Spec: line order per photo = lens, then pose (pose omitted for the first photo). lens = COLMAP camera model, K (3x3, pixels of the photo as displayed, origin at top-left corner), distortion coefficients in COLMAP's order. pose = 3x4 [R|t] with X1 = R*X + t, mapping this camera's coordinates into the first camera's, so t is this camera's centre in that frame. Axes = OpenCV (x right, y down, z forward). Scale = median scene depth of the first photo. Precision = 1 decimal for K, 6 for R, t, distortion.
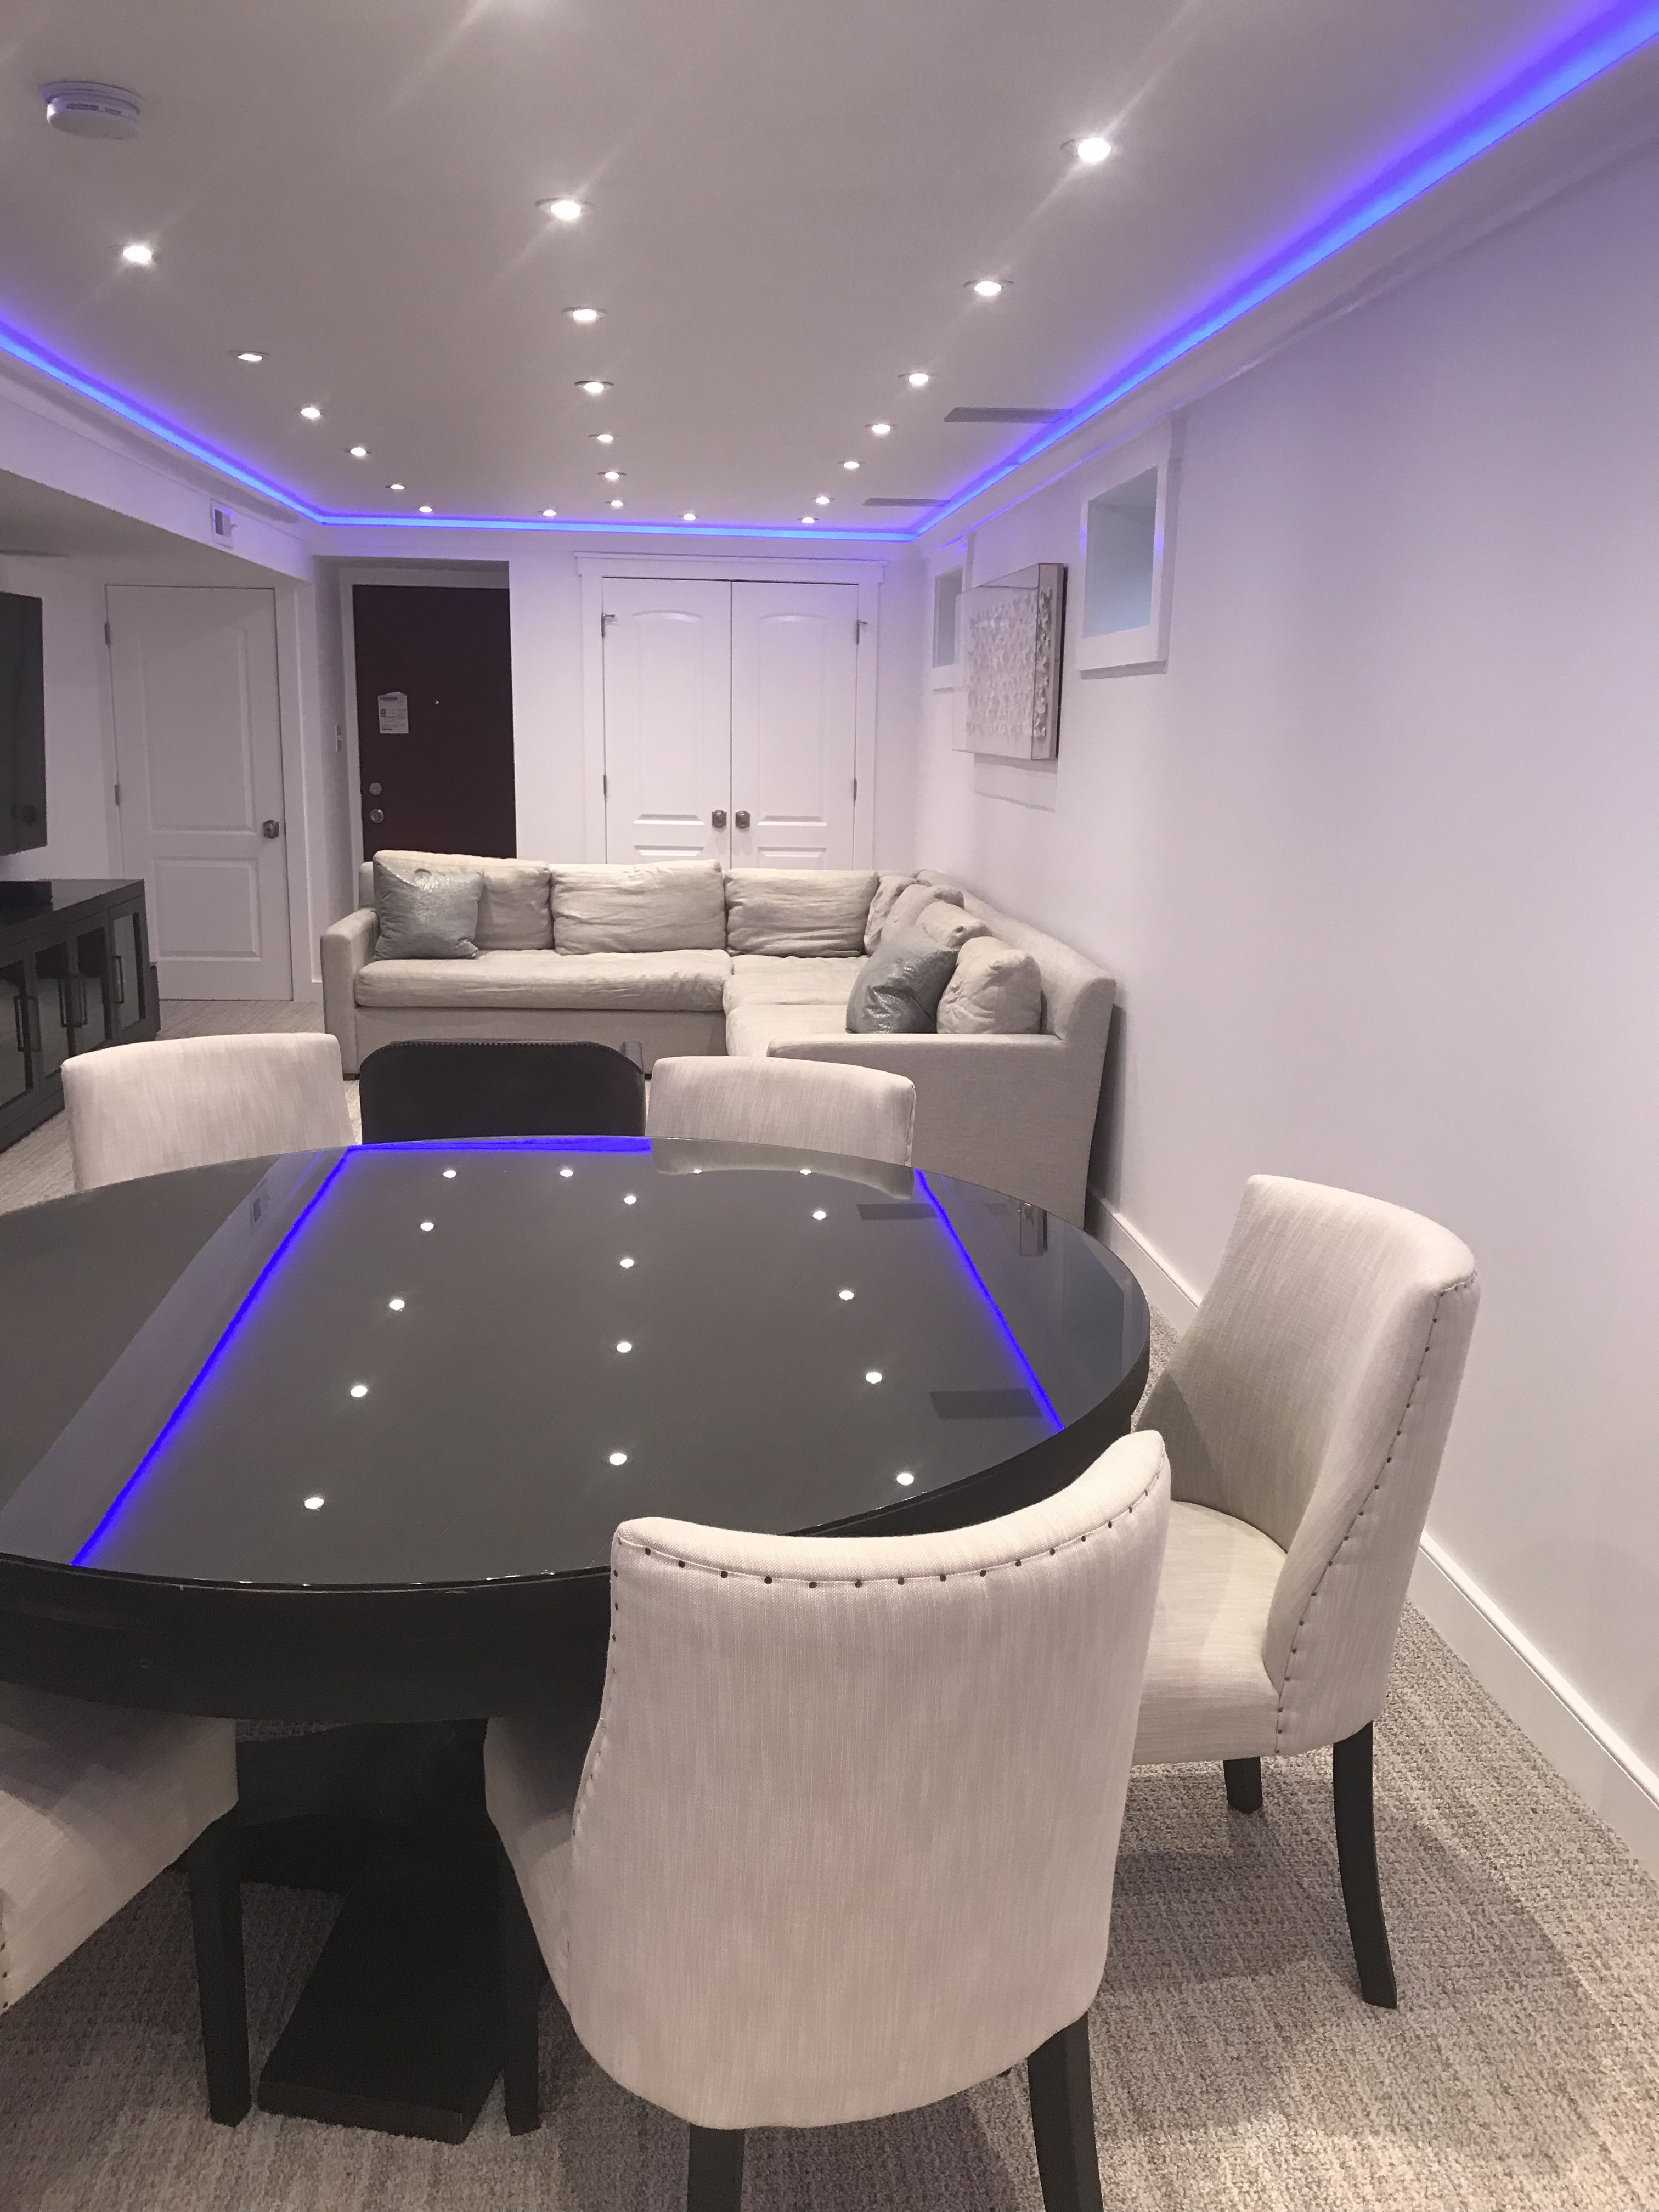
lens RADIAL K [[1827.8, 0, 833.7], [0, 1827.8, 1099.6], [0, 0, 1]] dist [0.036083, -0.029654]
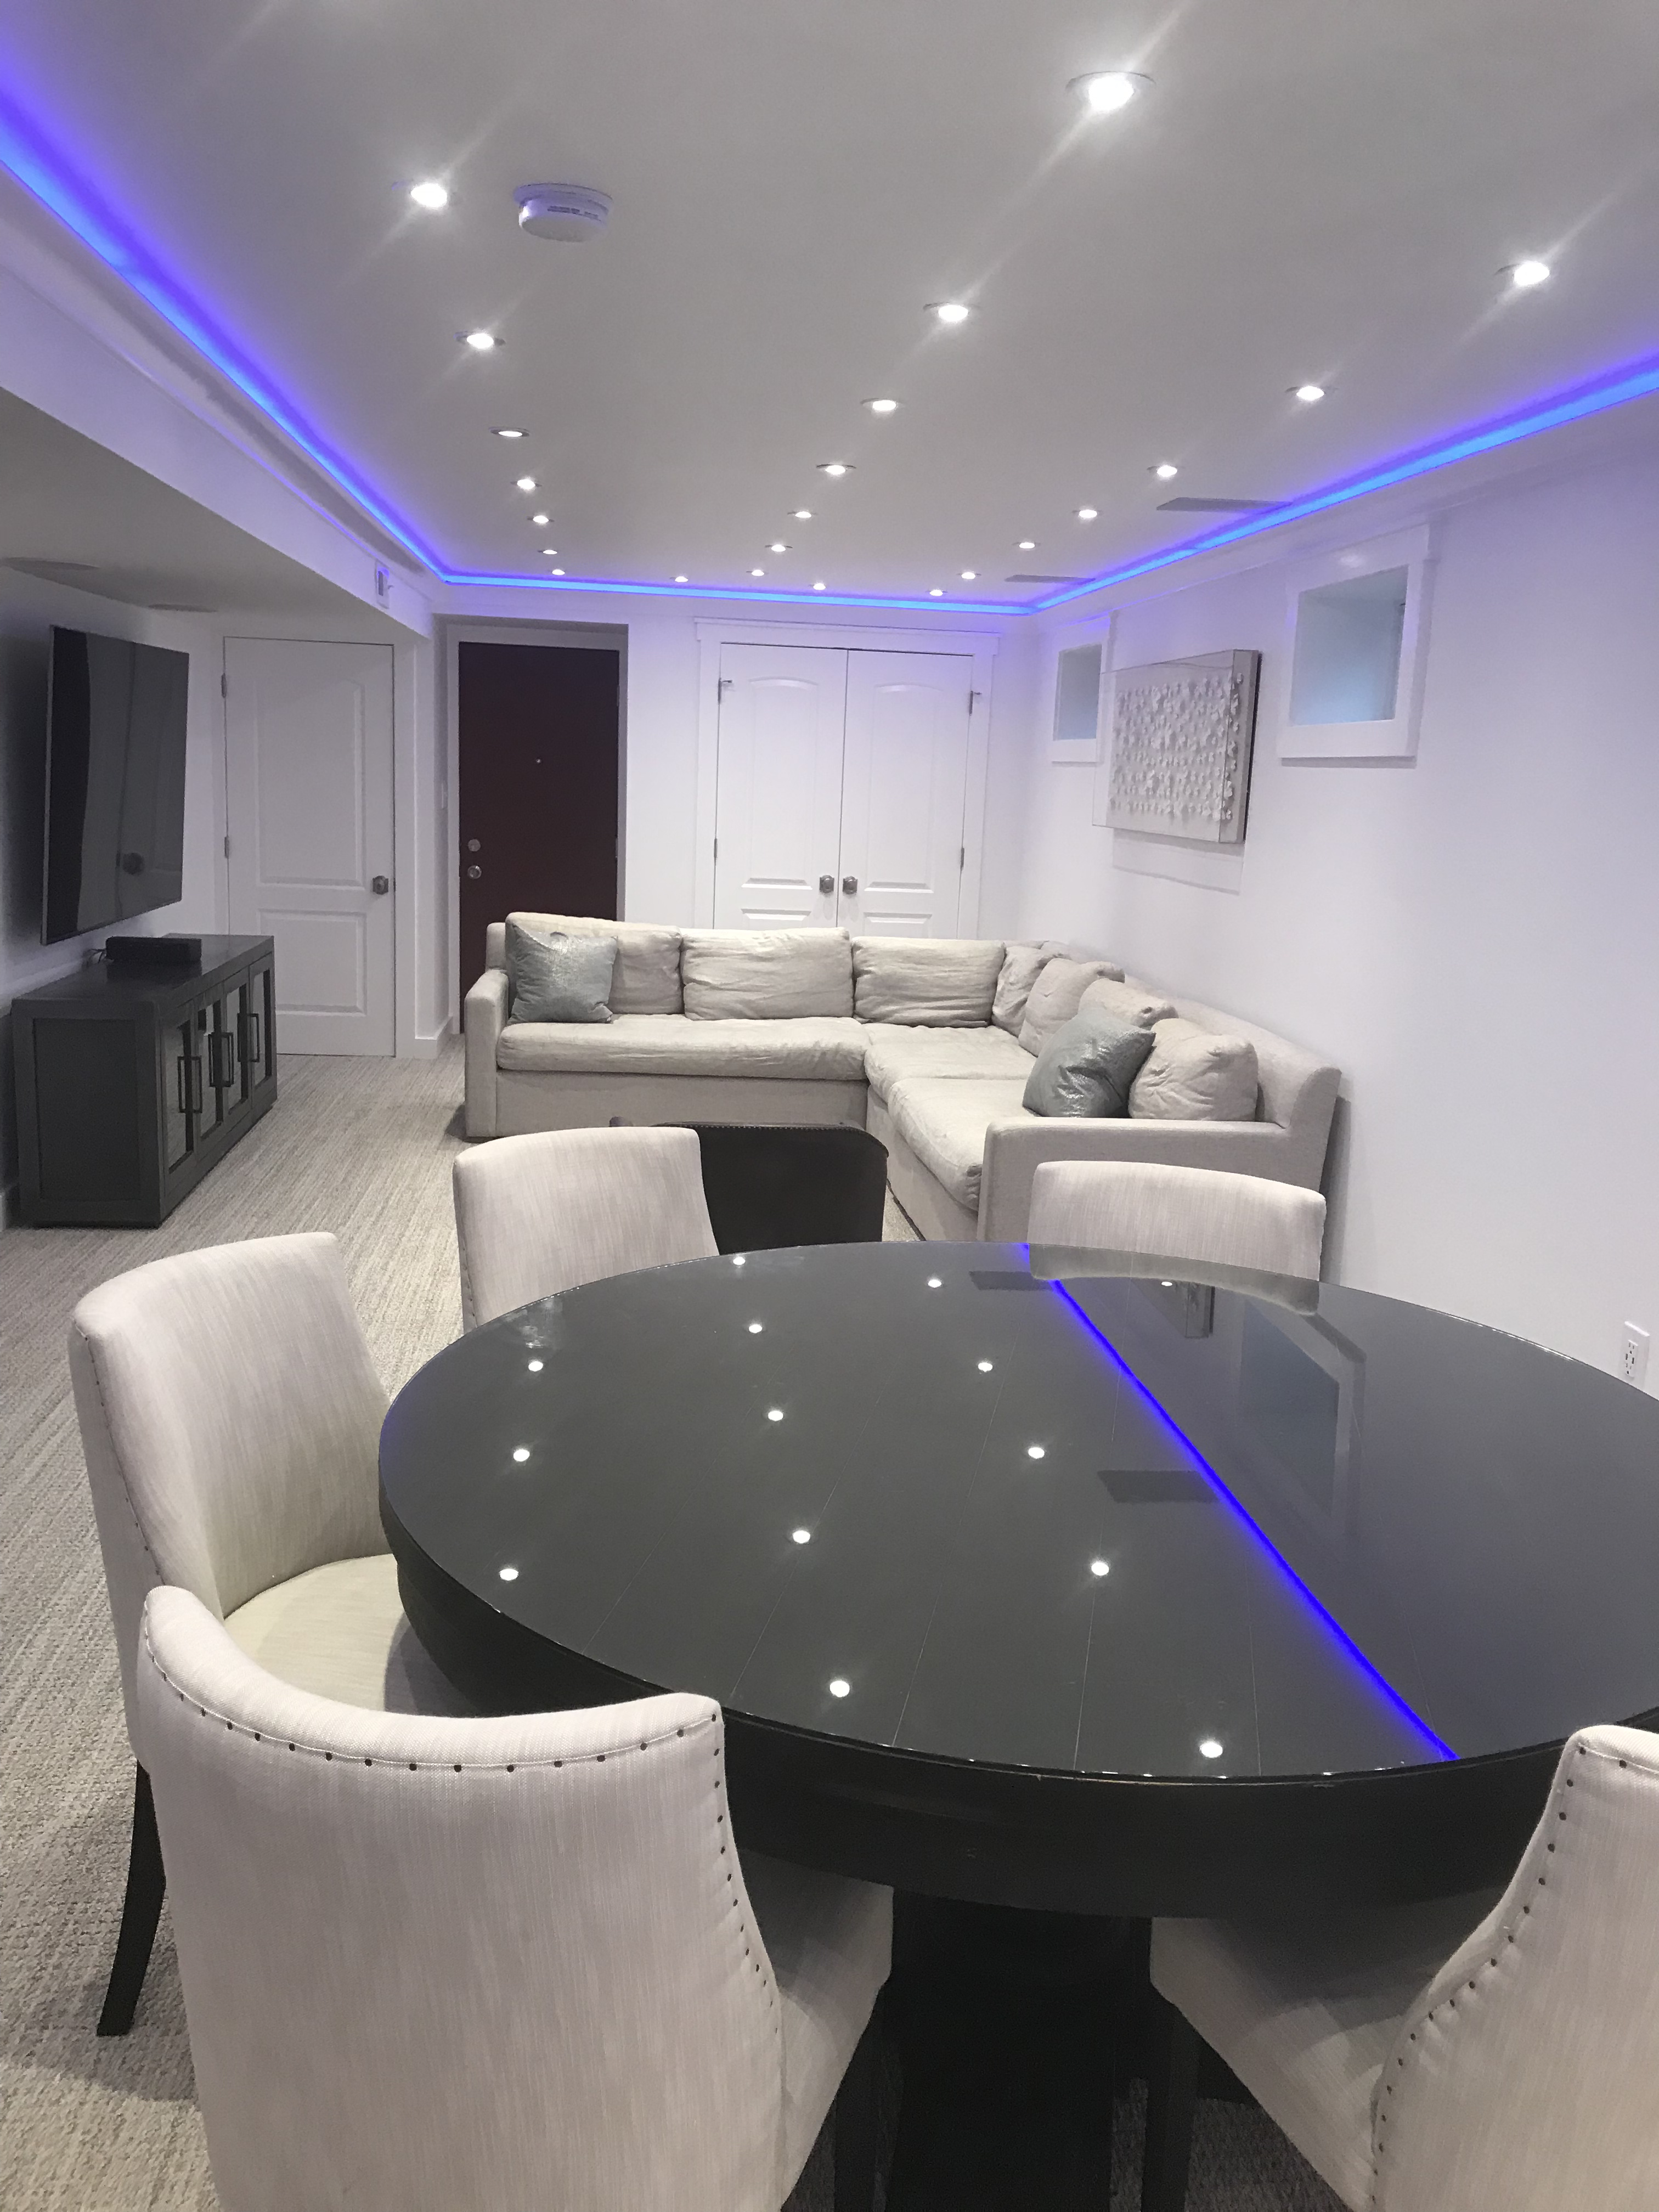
lens RADIAL K [[1827.8, 0, 826.9], [0, 1827.8, 1091.7], [0, 0, 1]] dist [0.036083, -0.029654]
pose [[0.999604, 0.020688, 0.019075, -0.099804], [-0.020106, 0.999340, -0.030258, -0.012365], [-0.019688, 0.029862, 0.999360, 0.006081]]
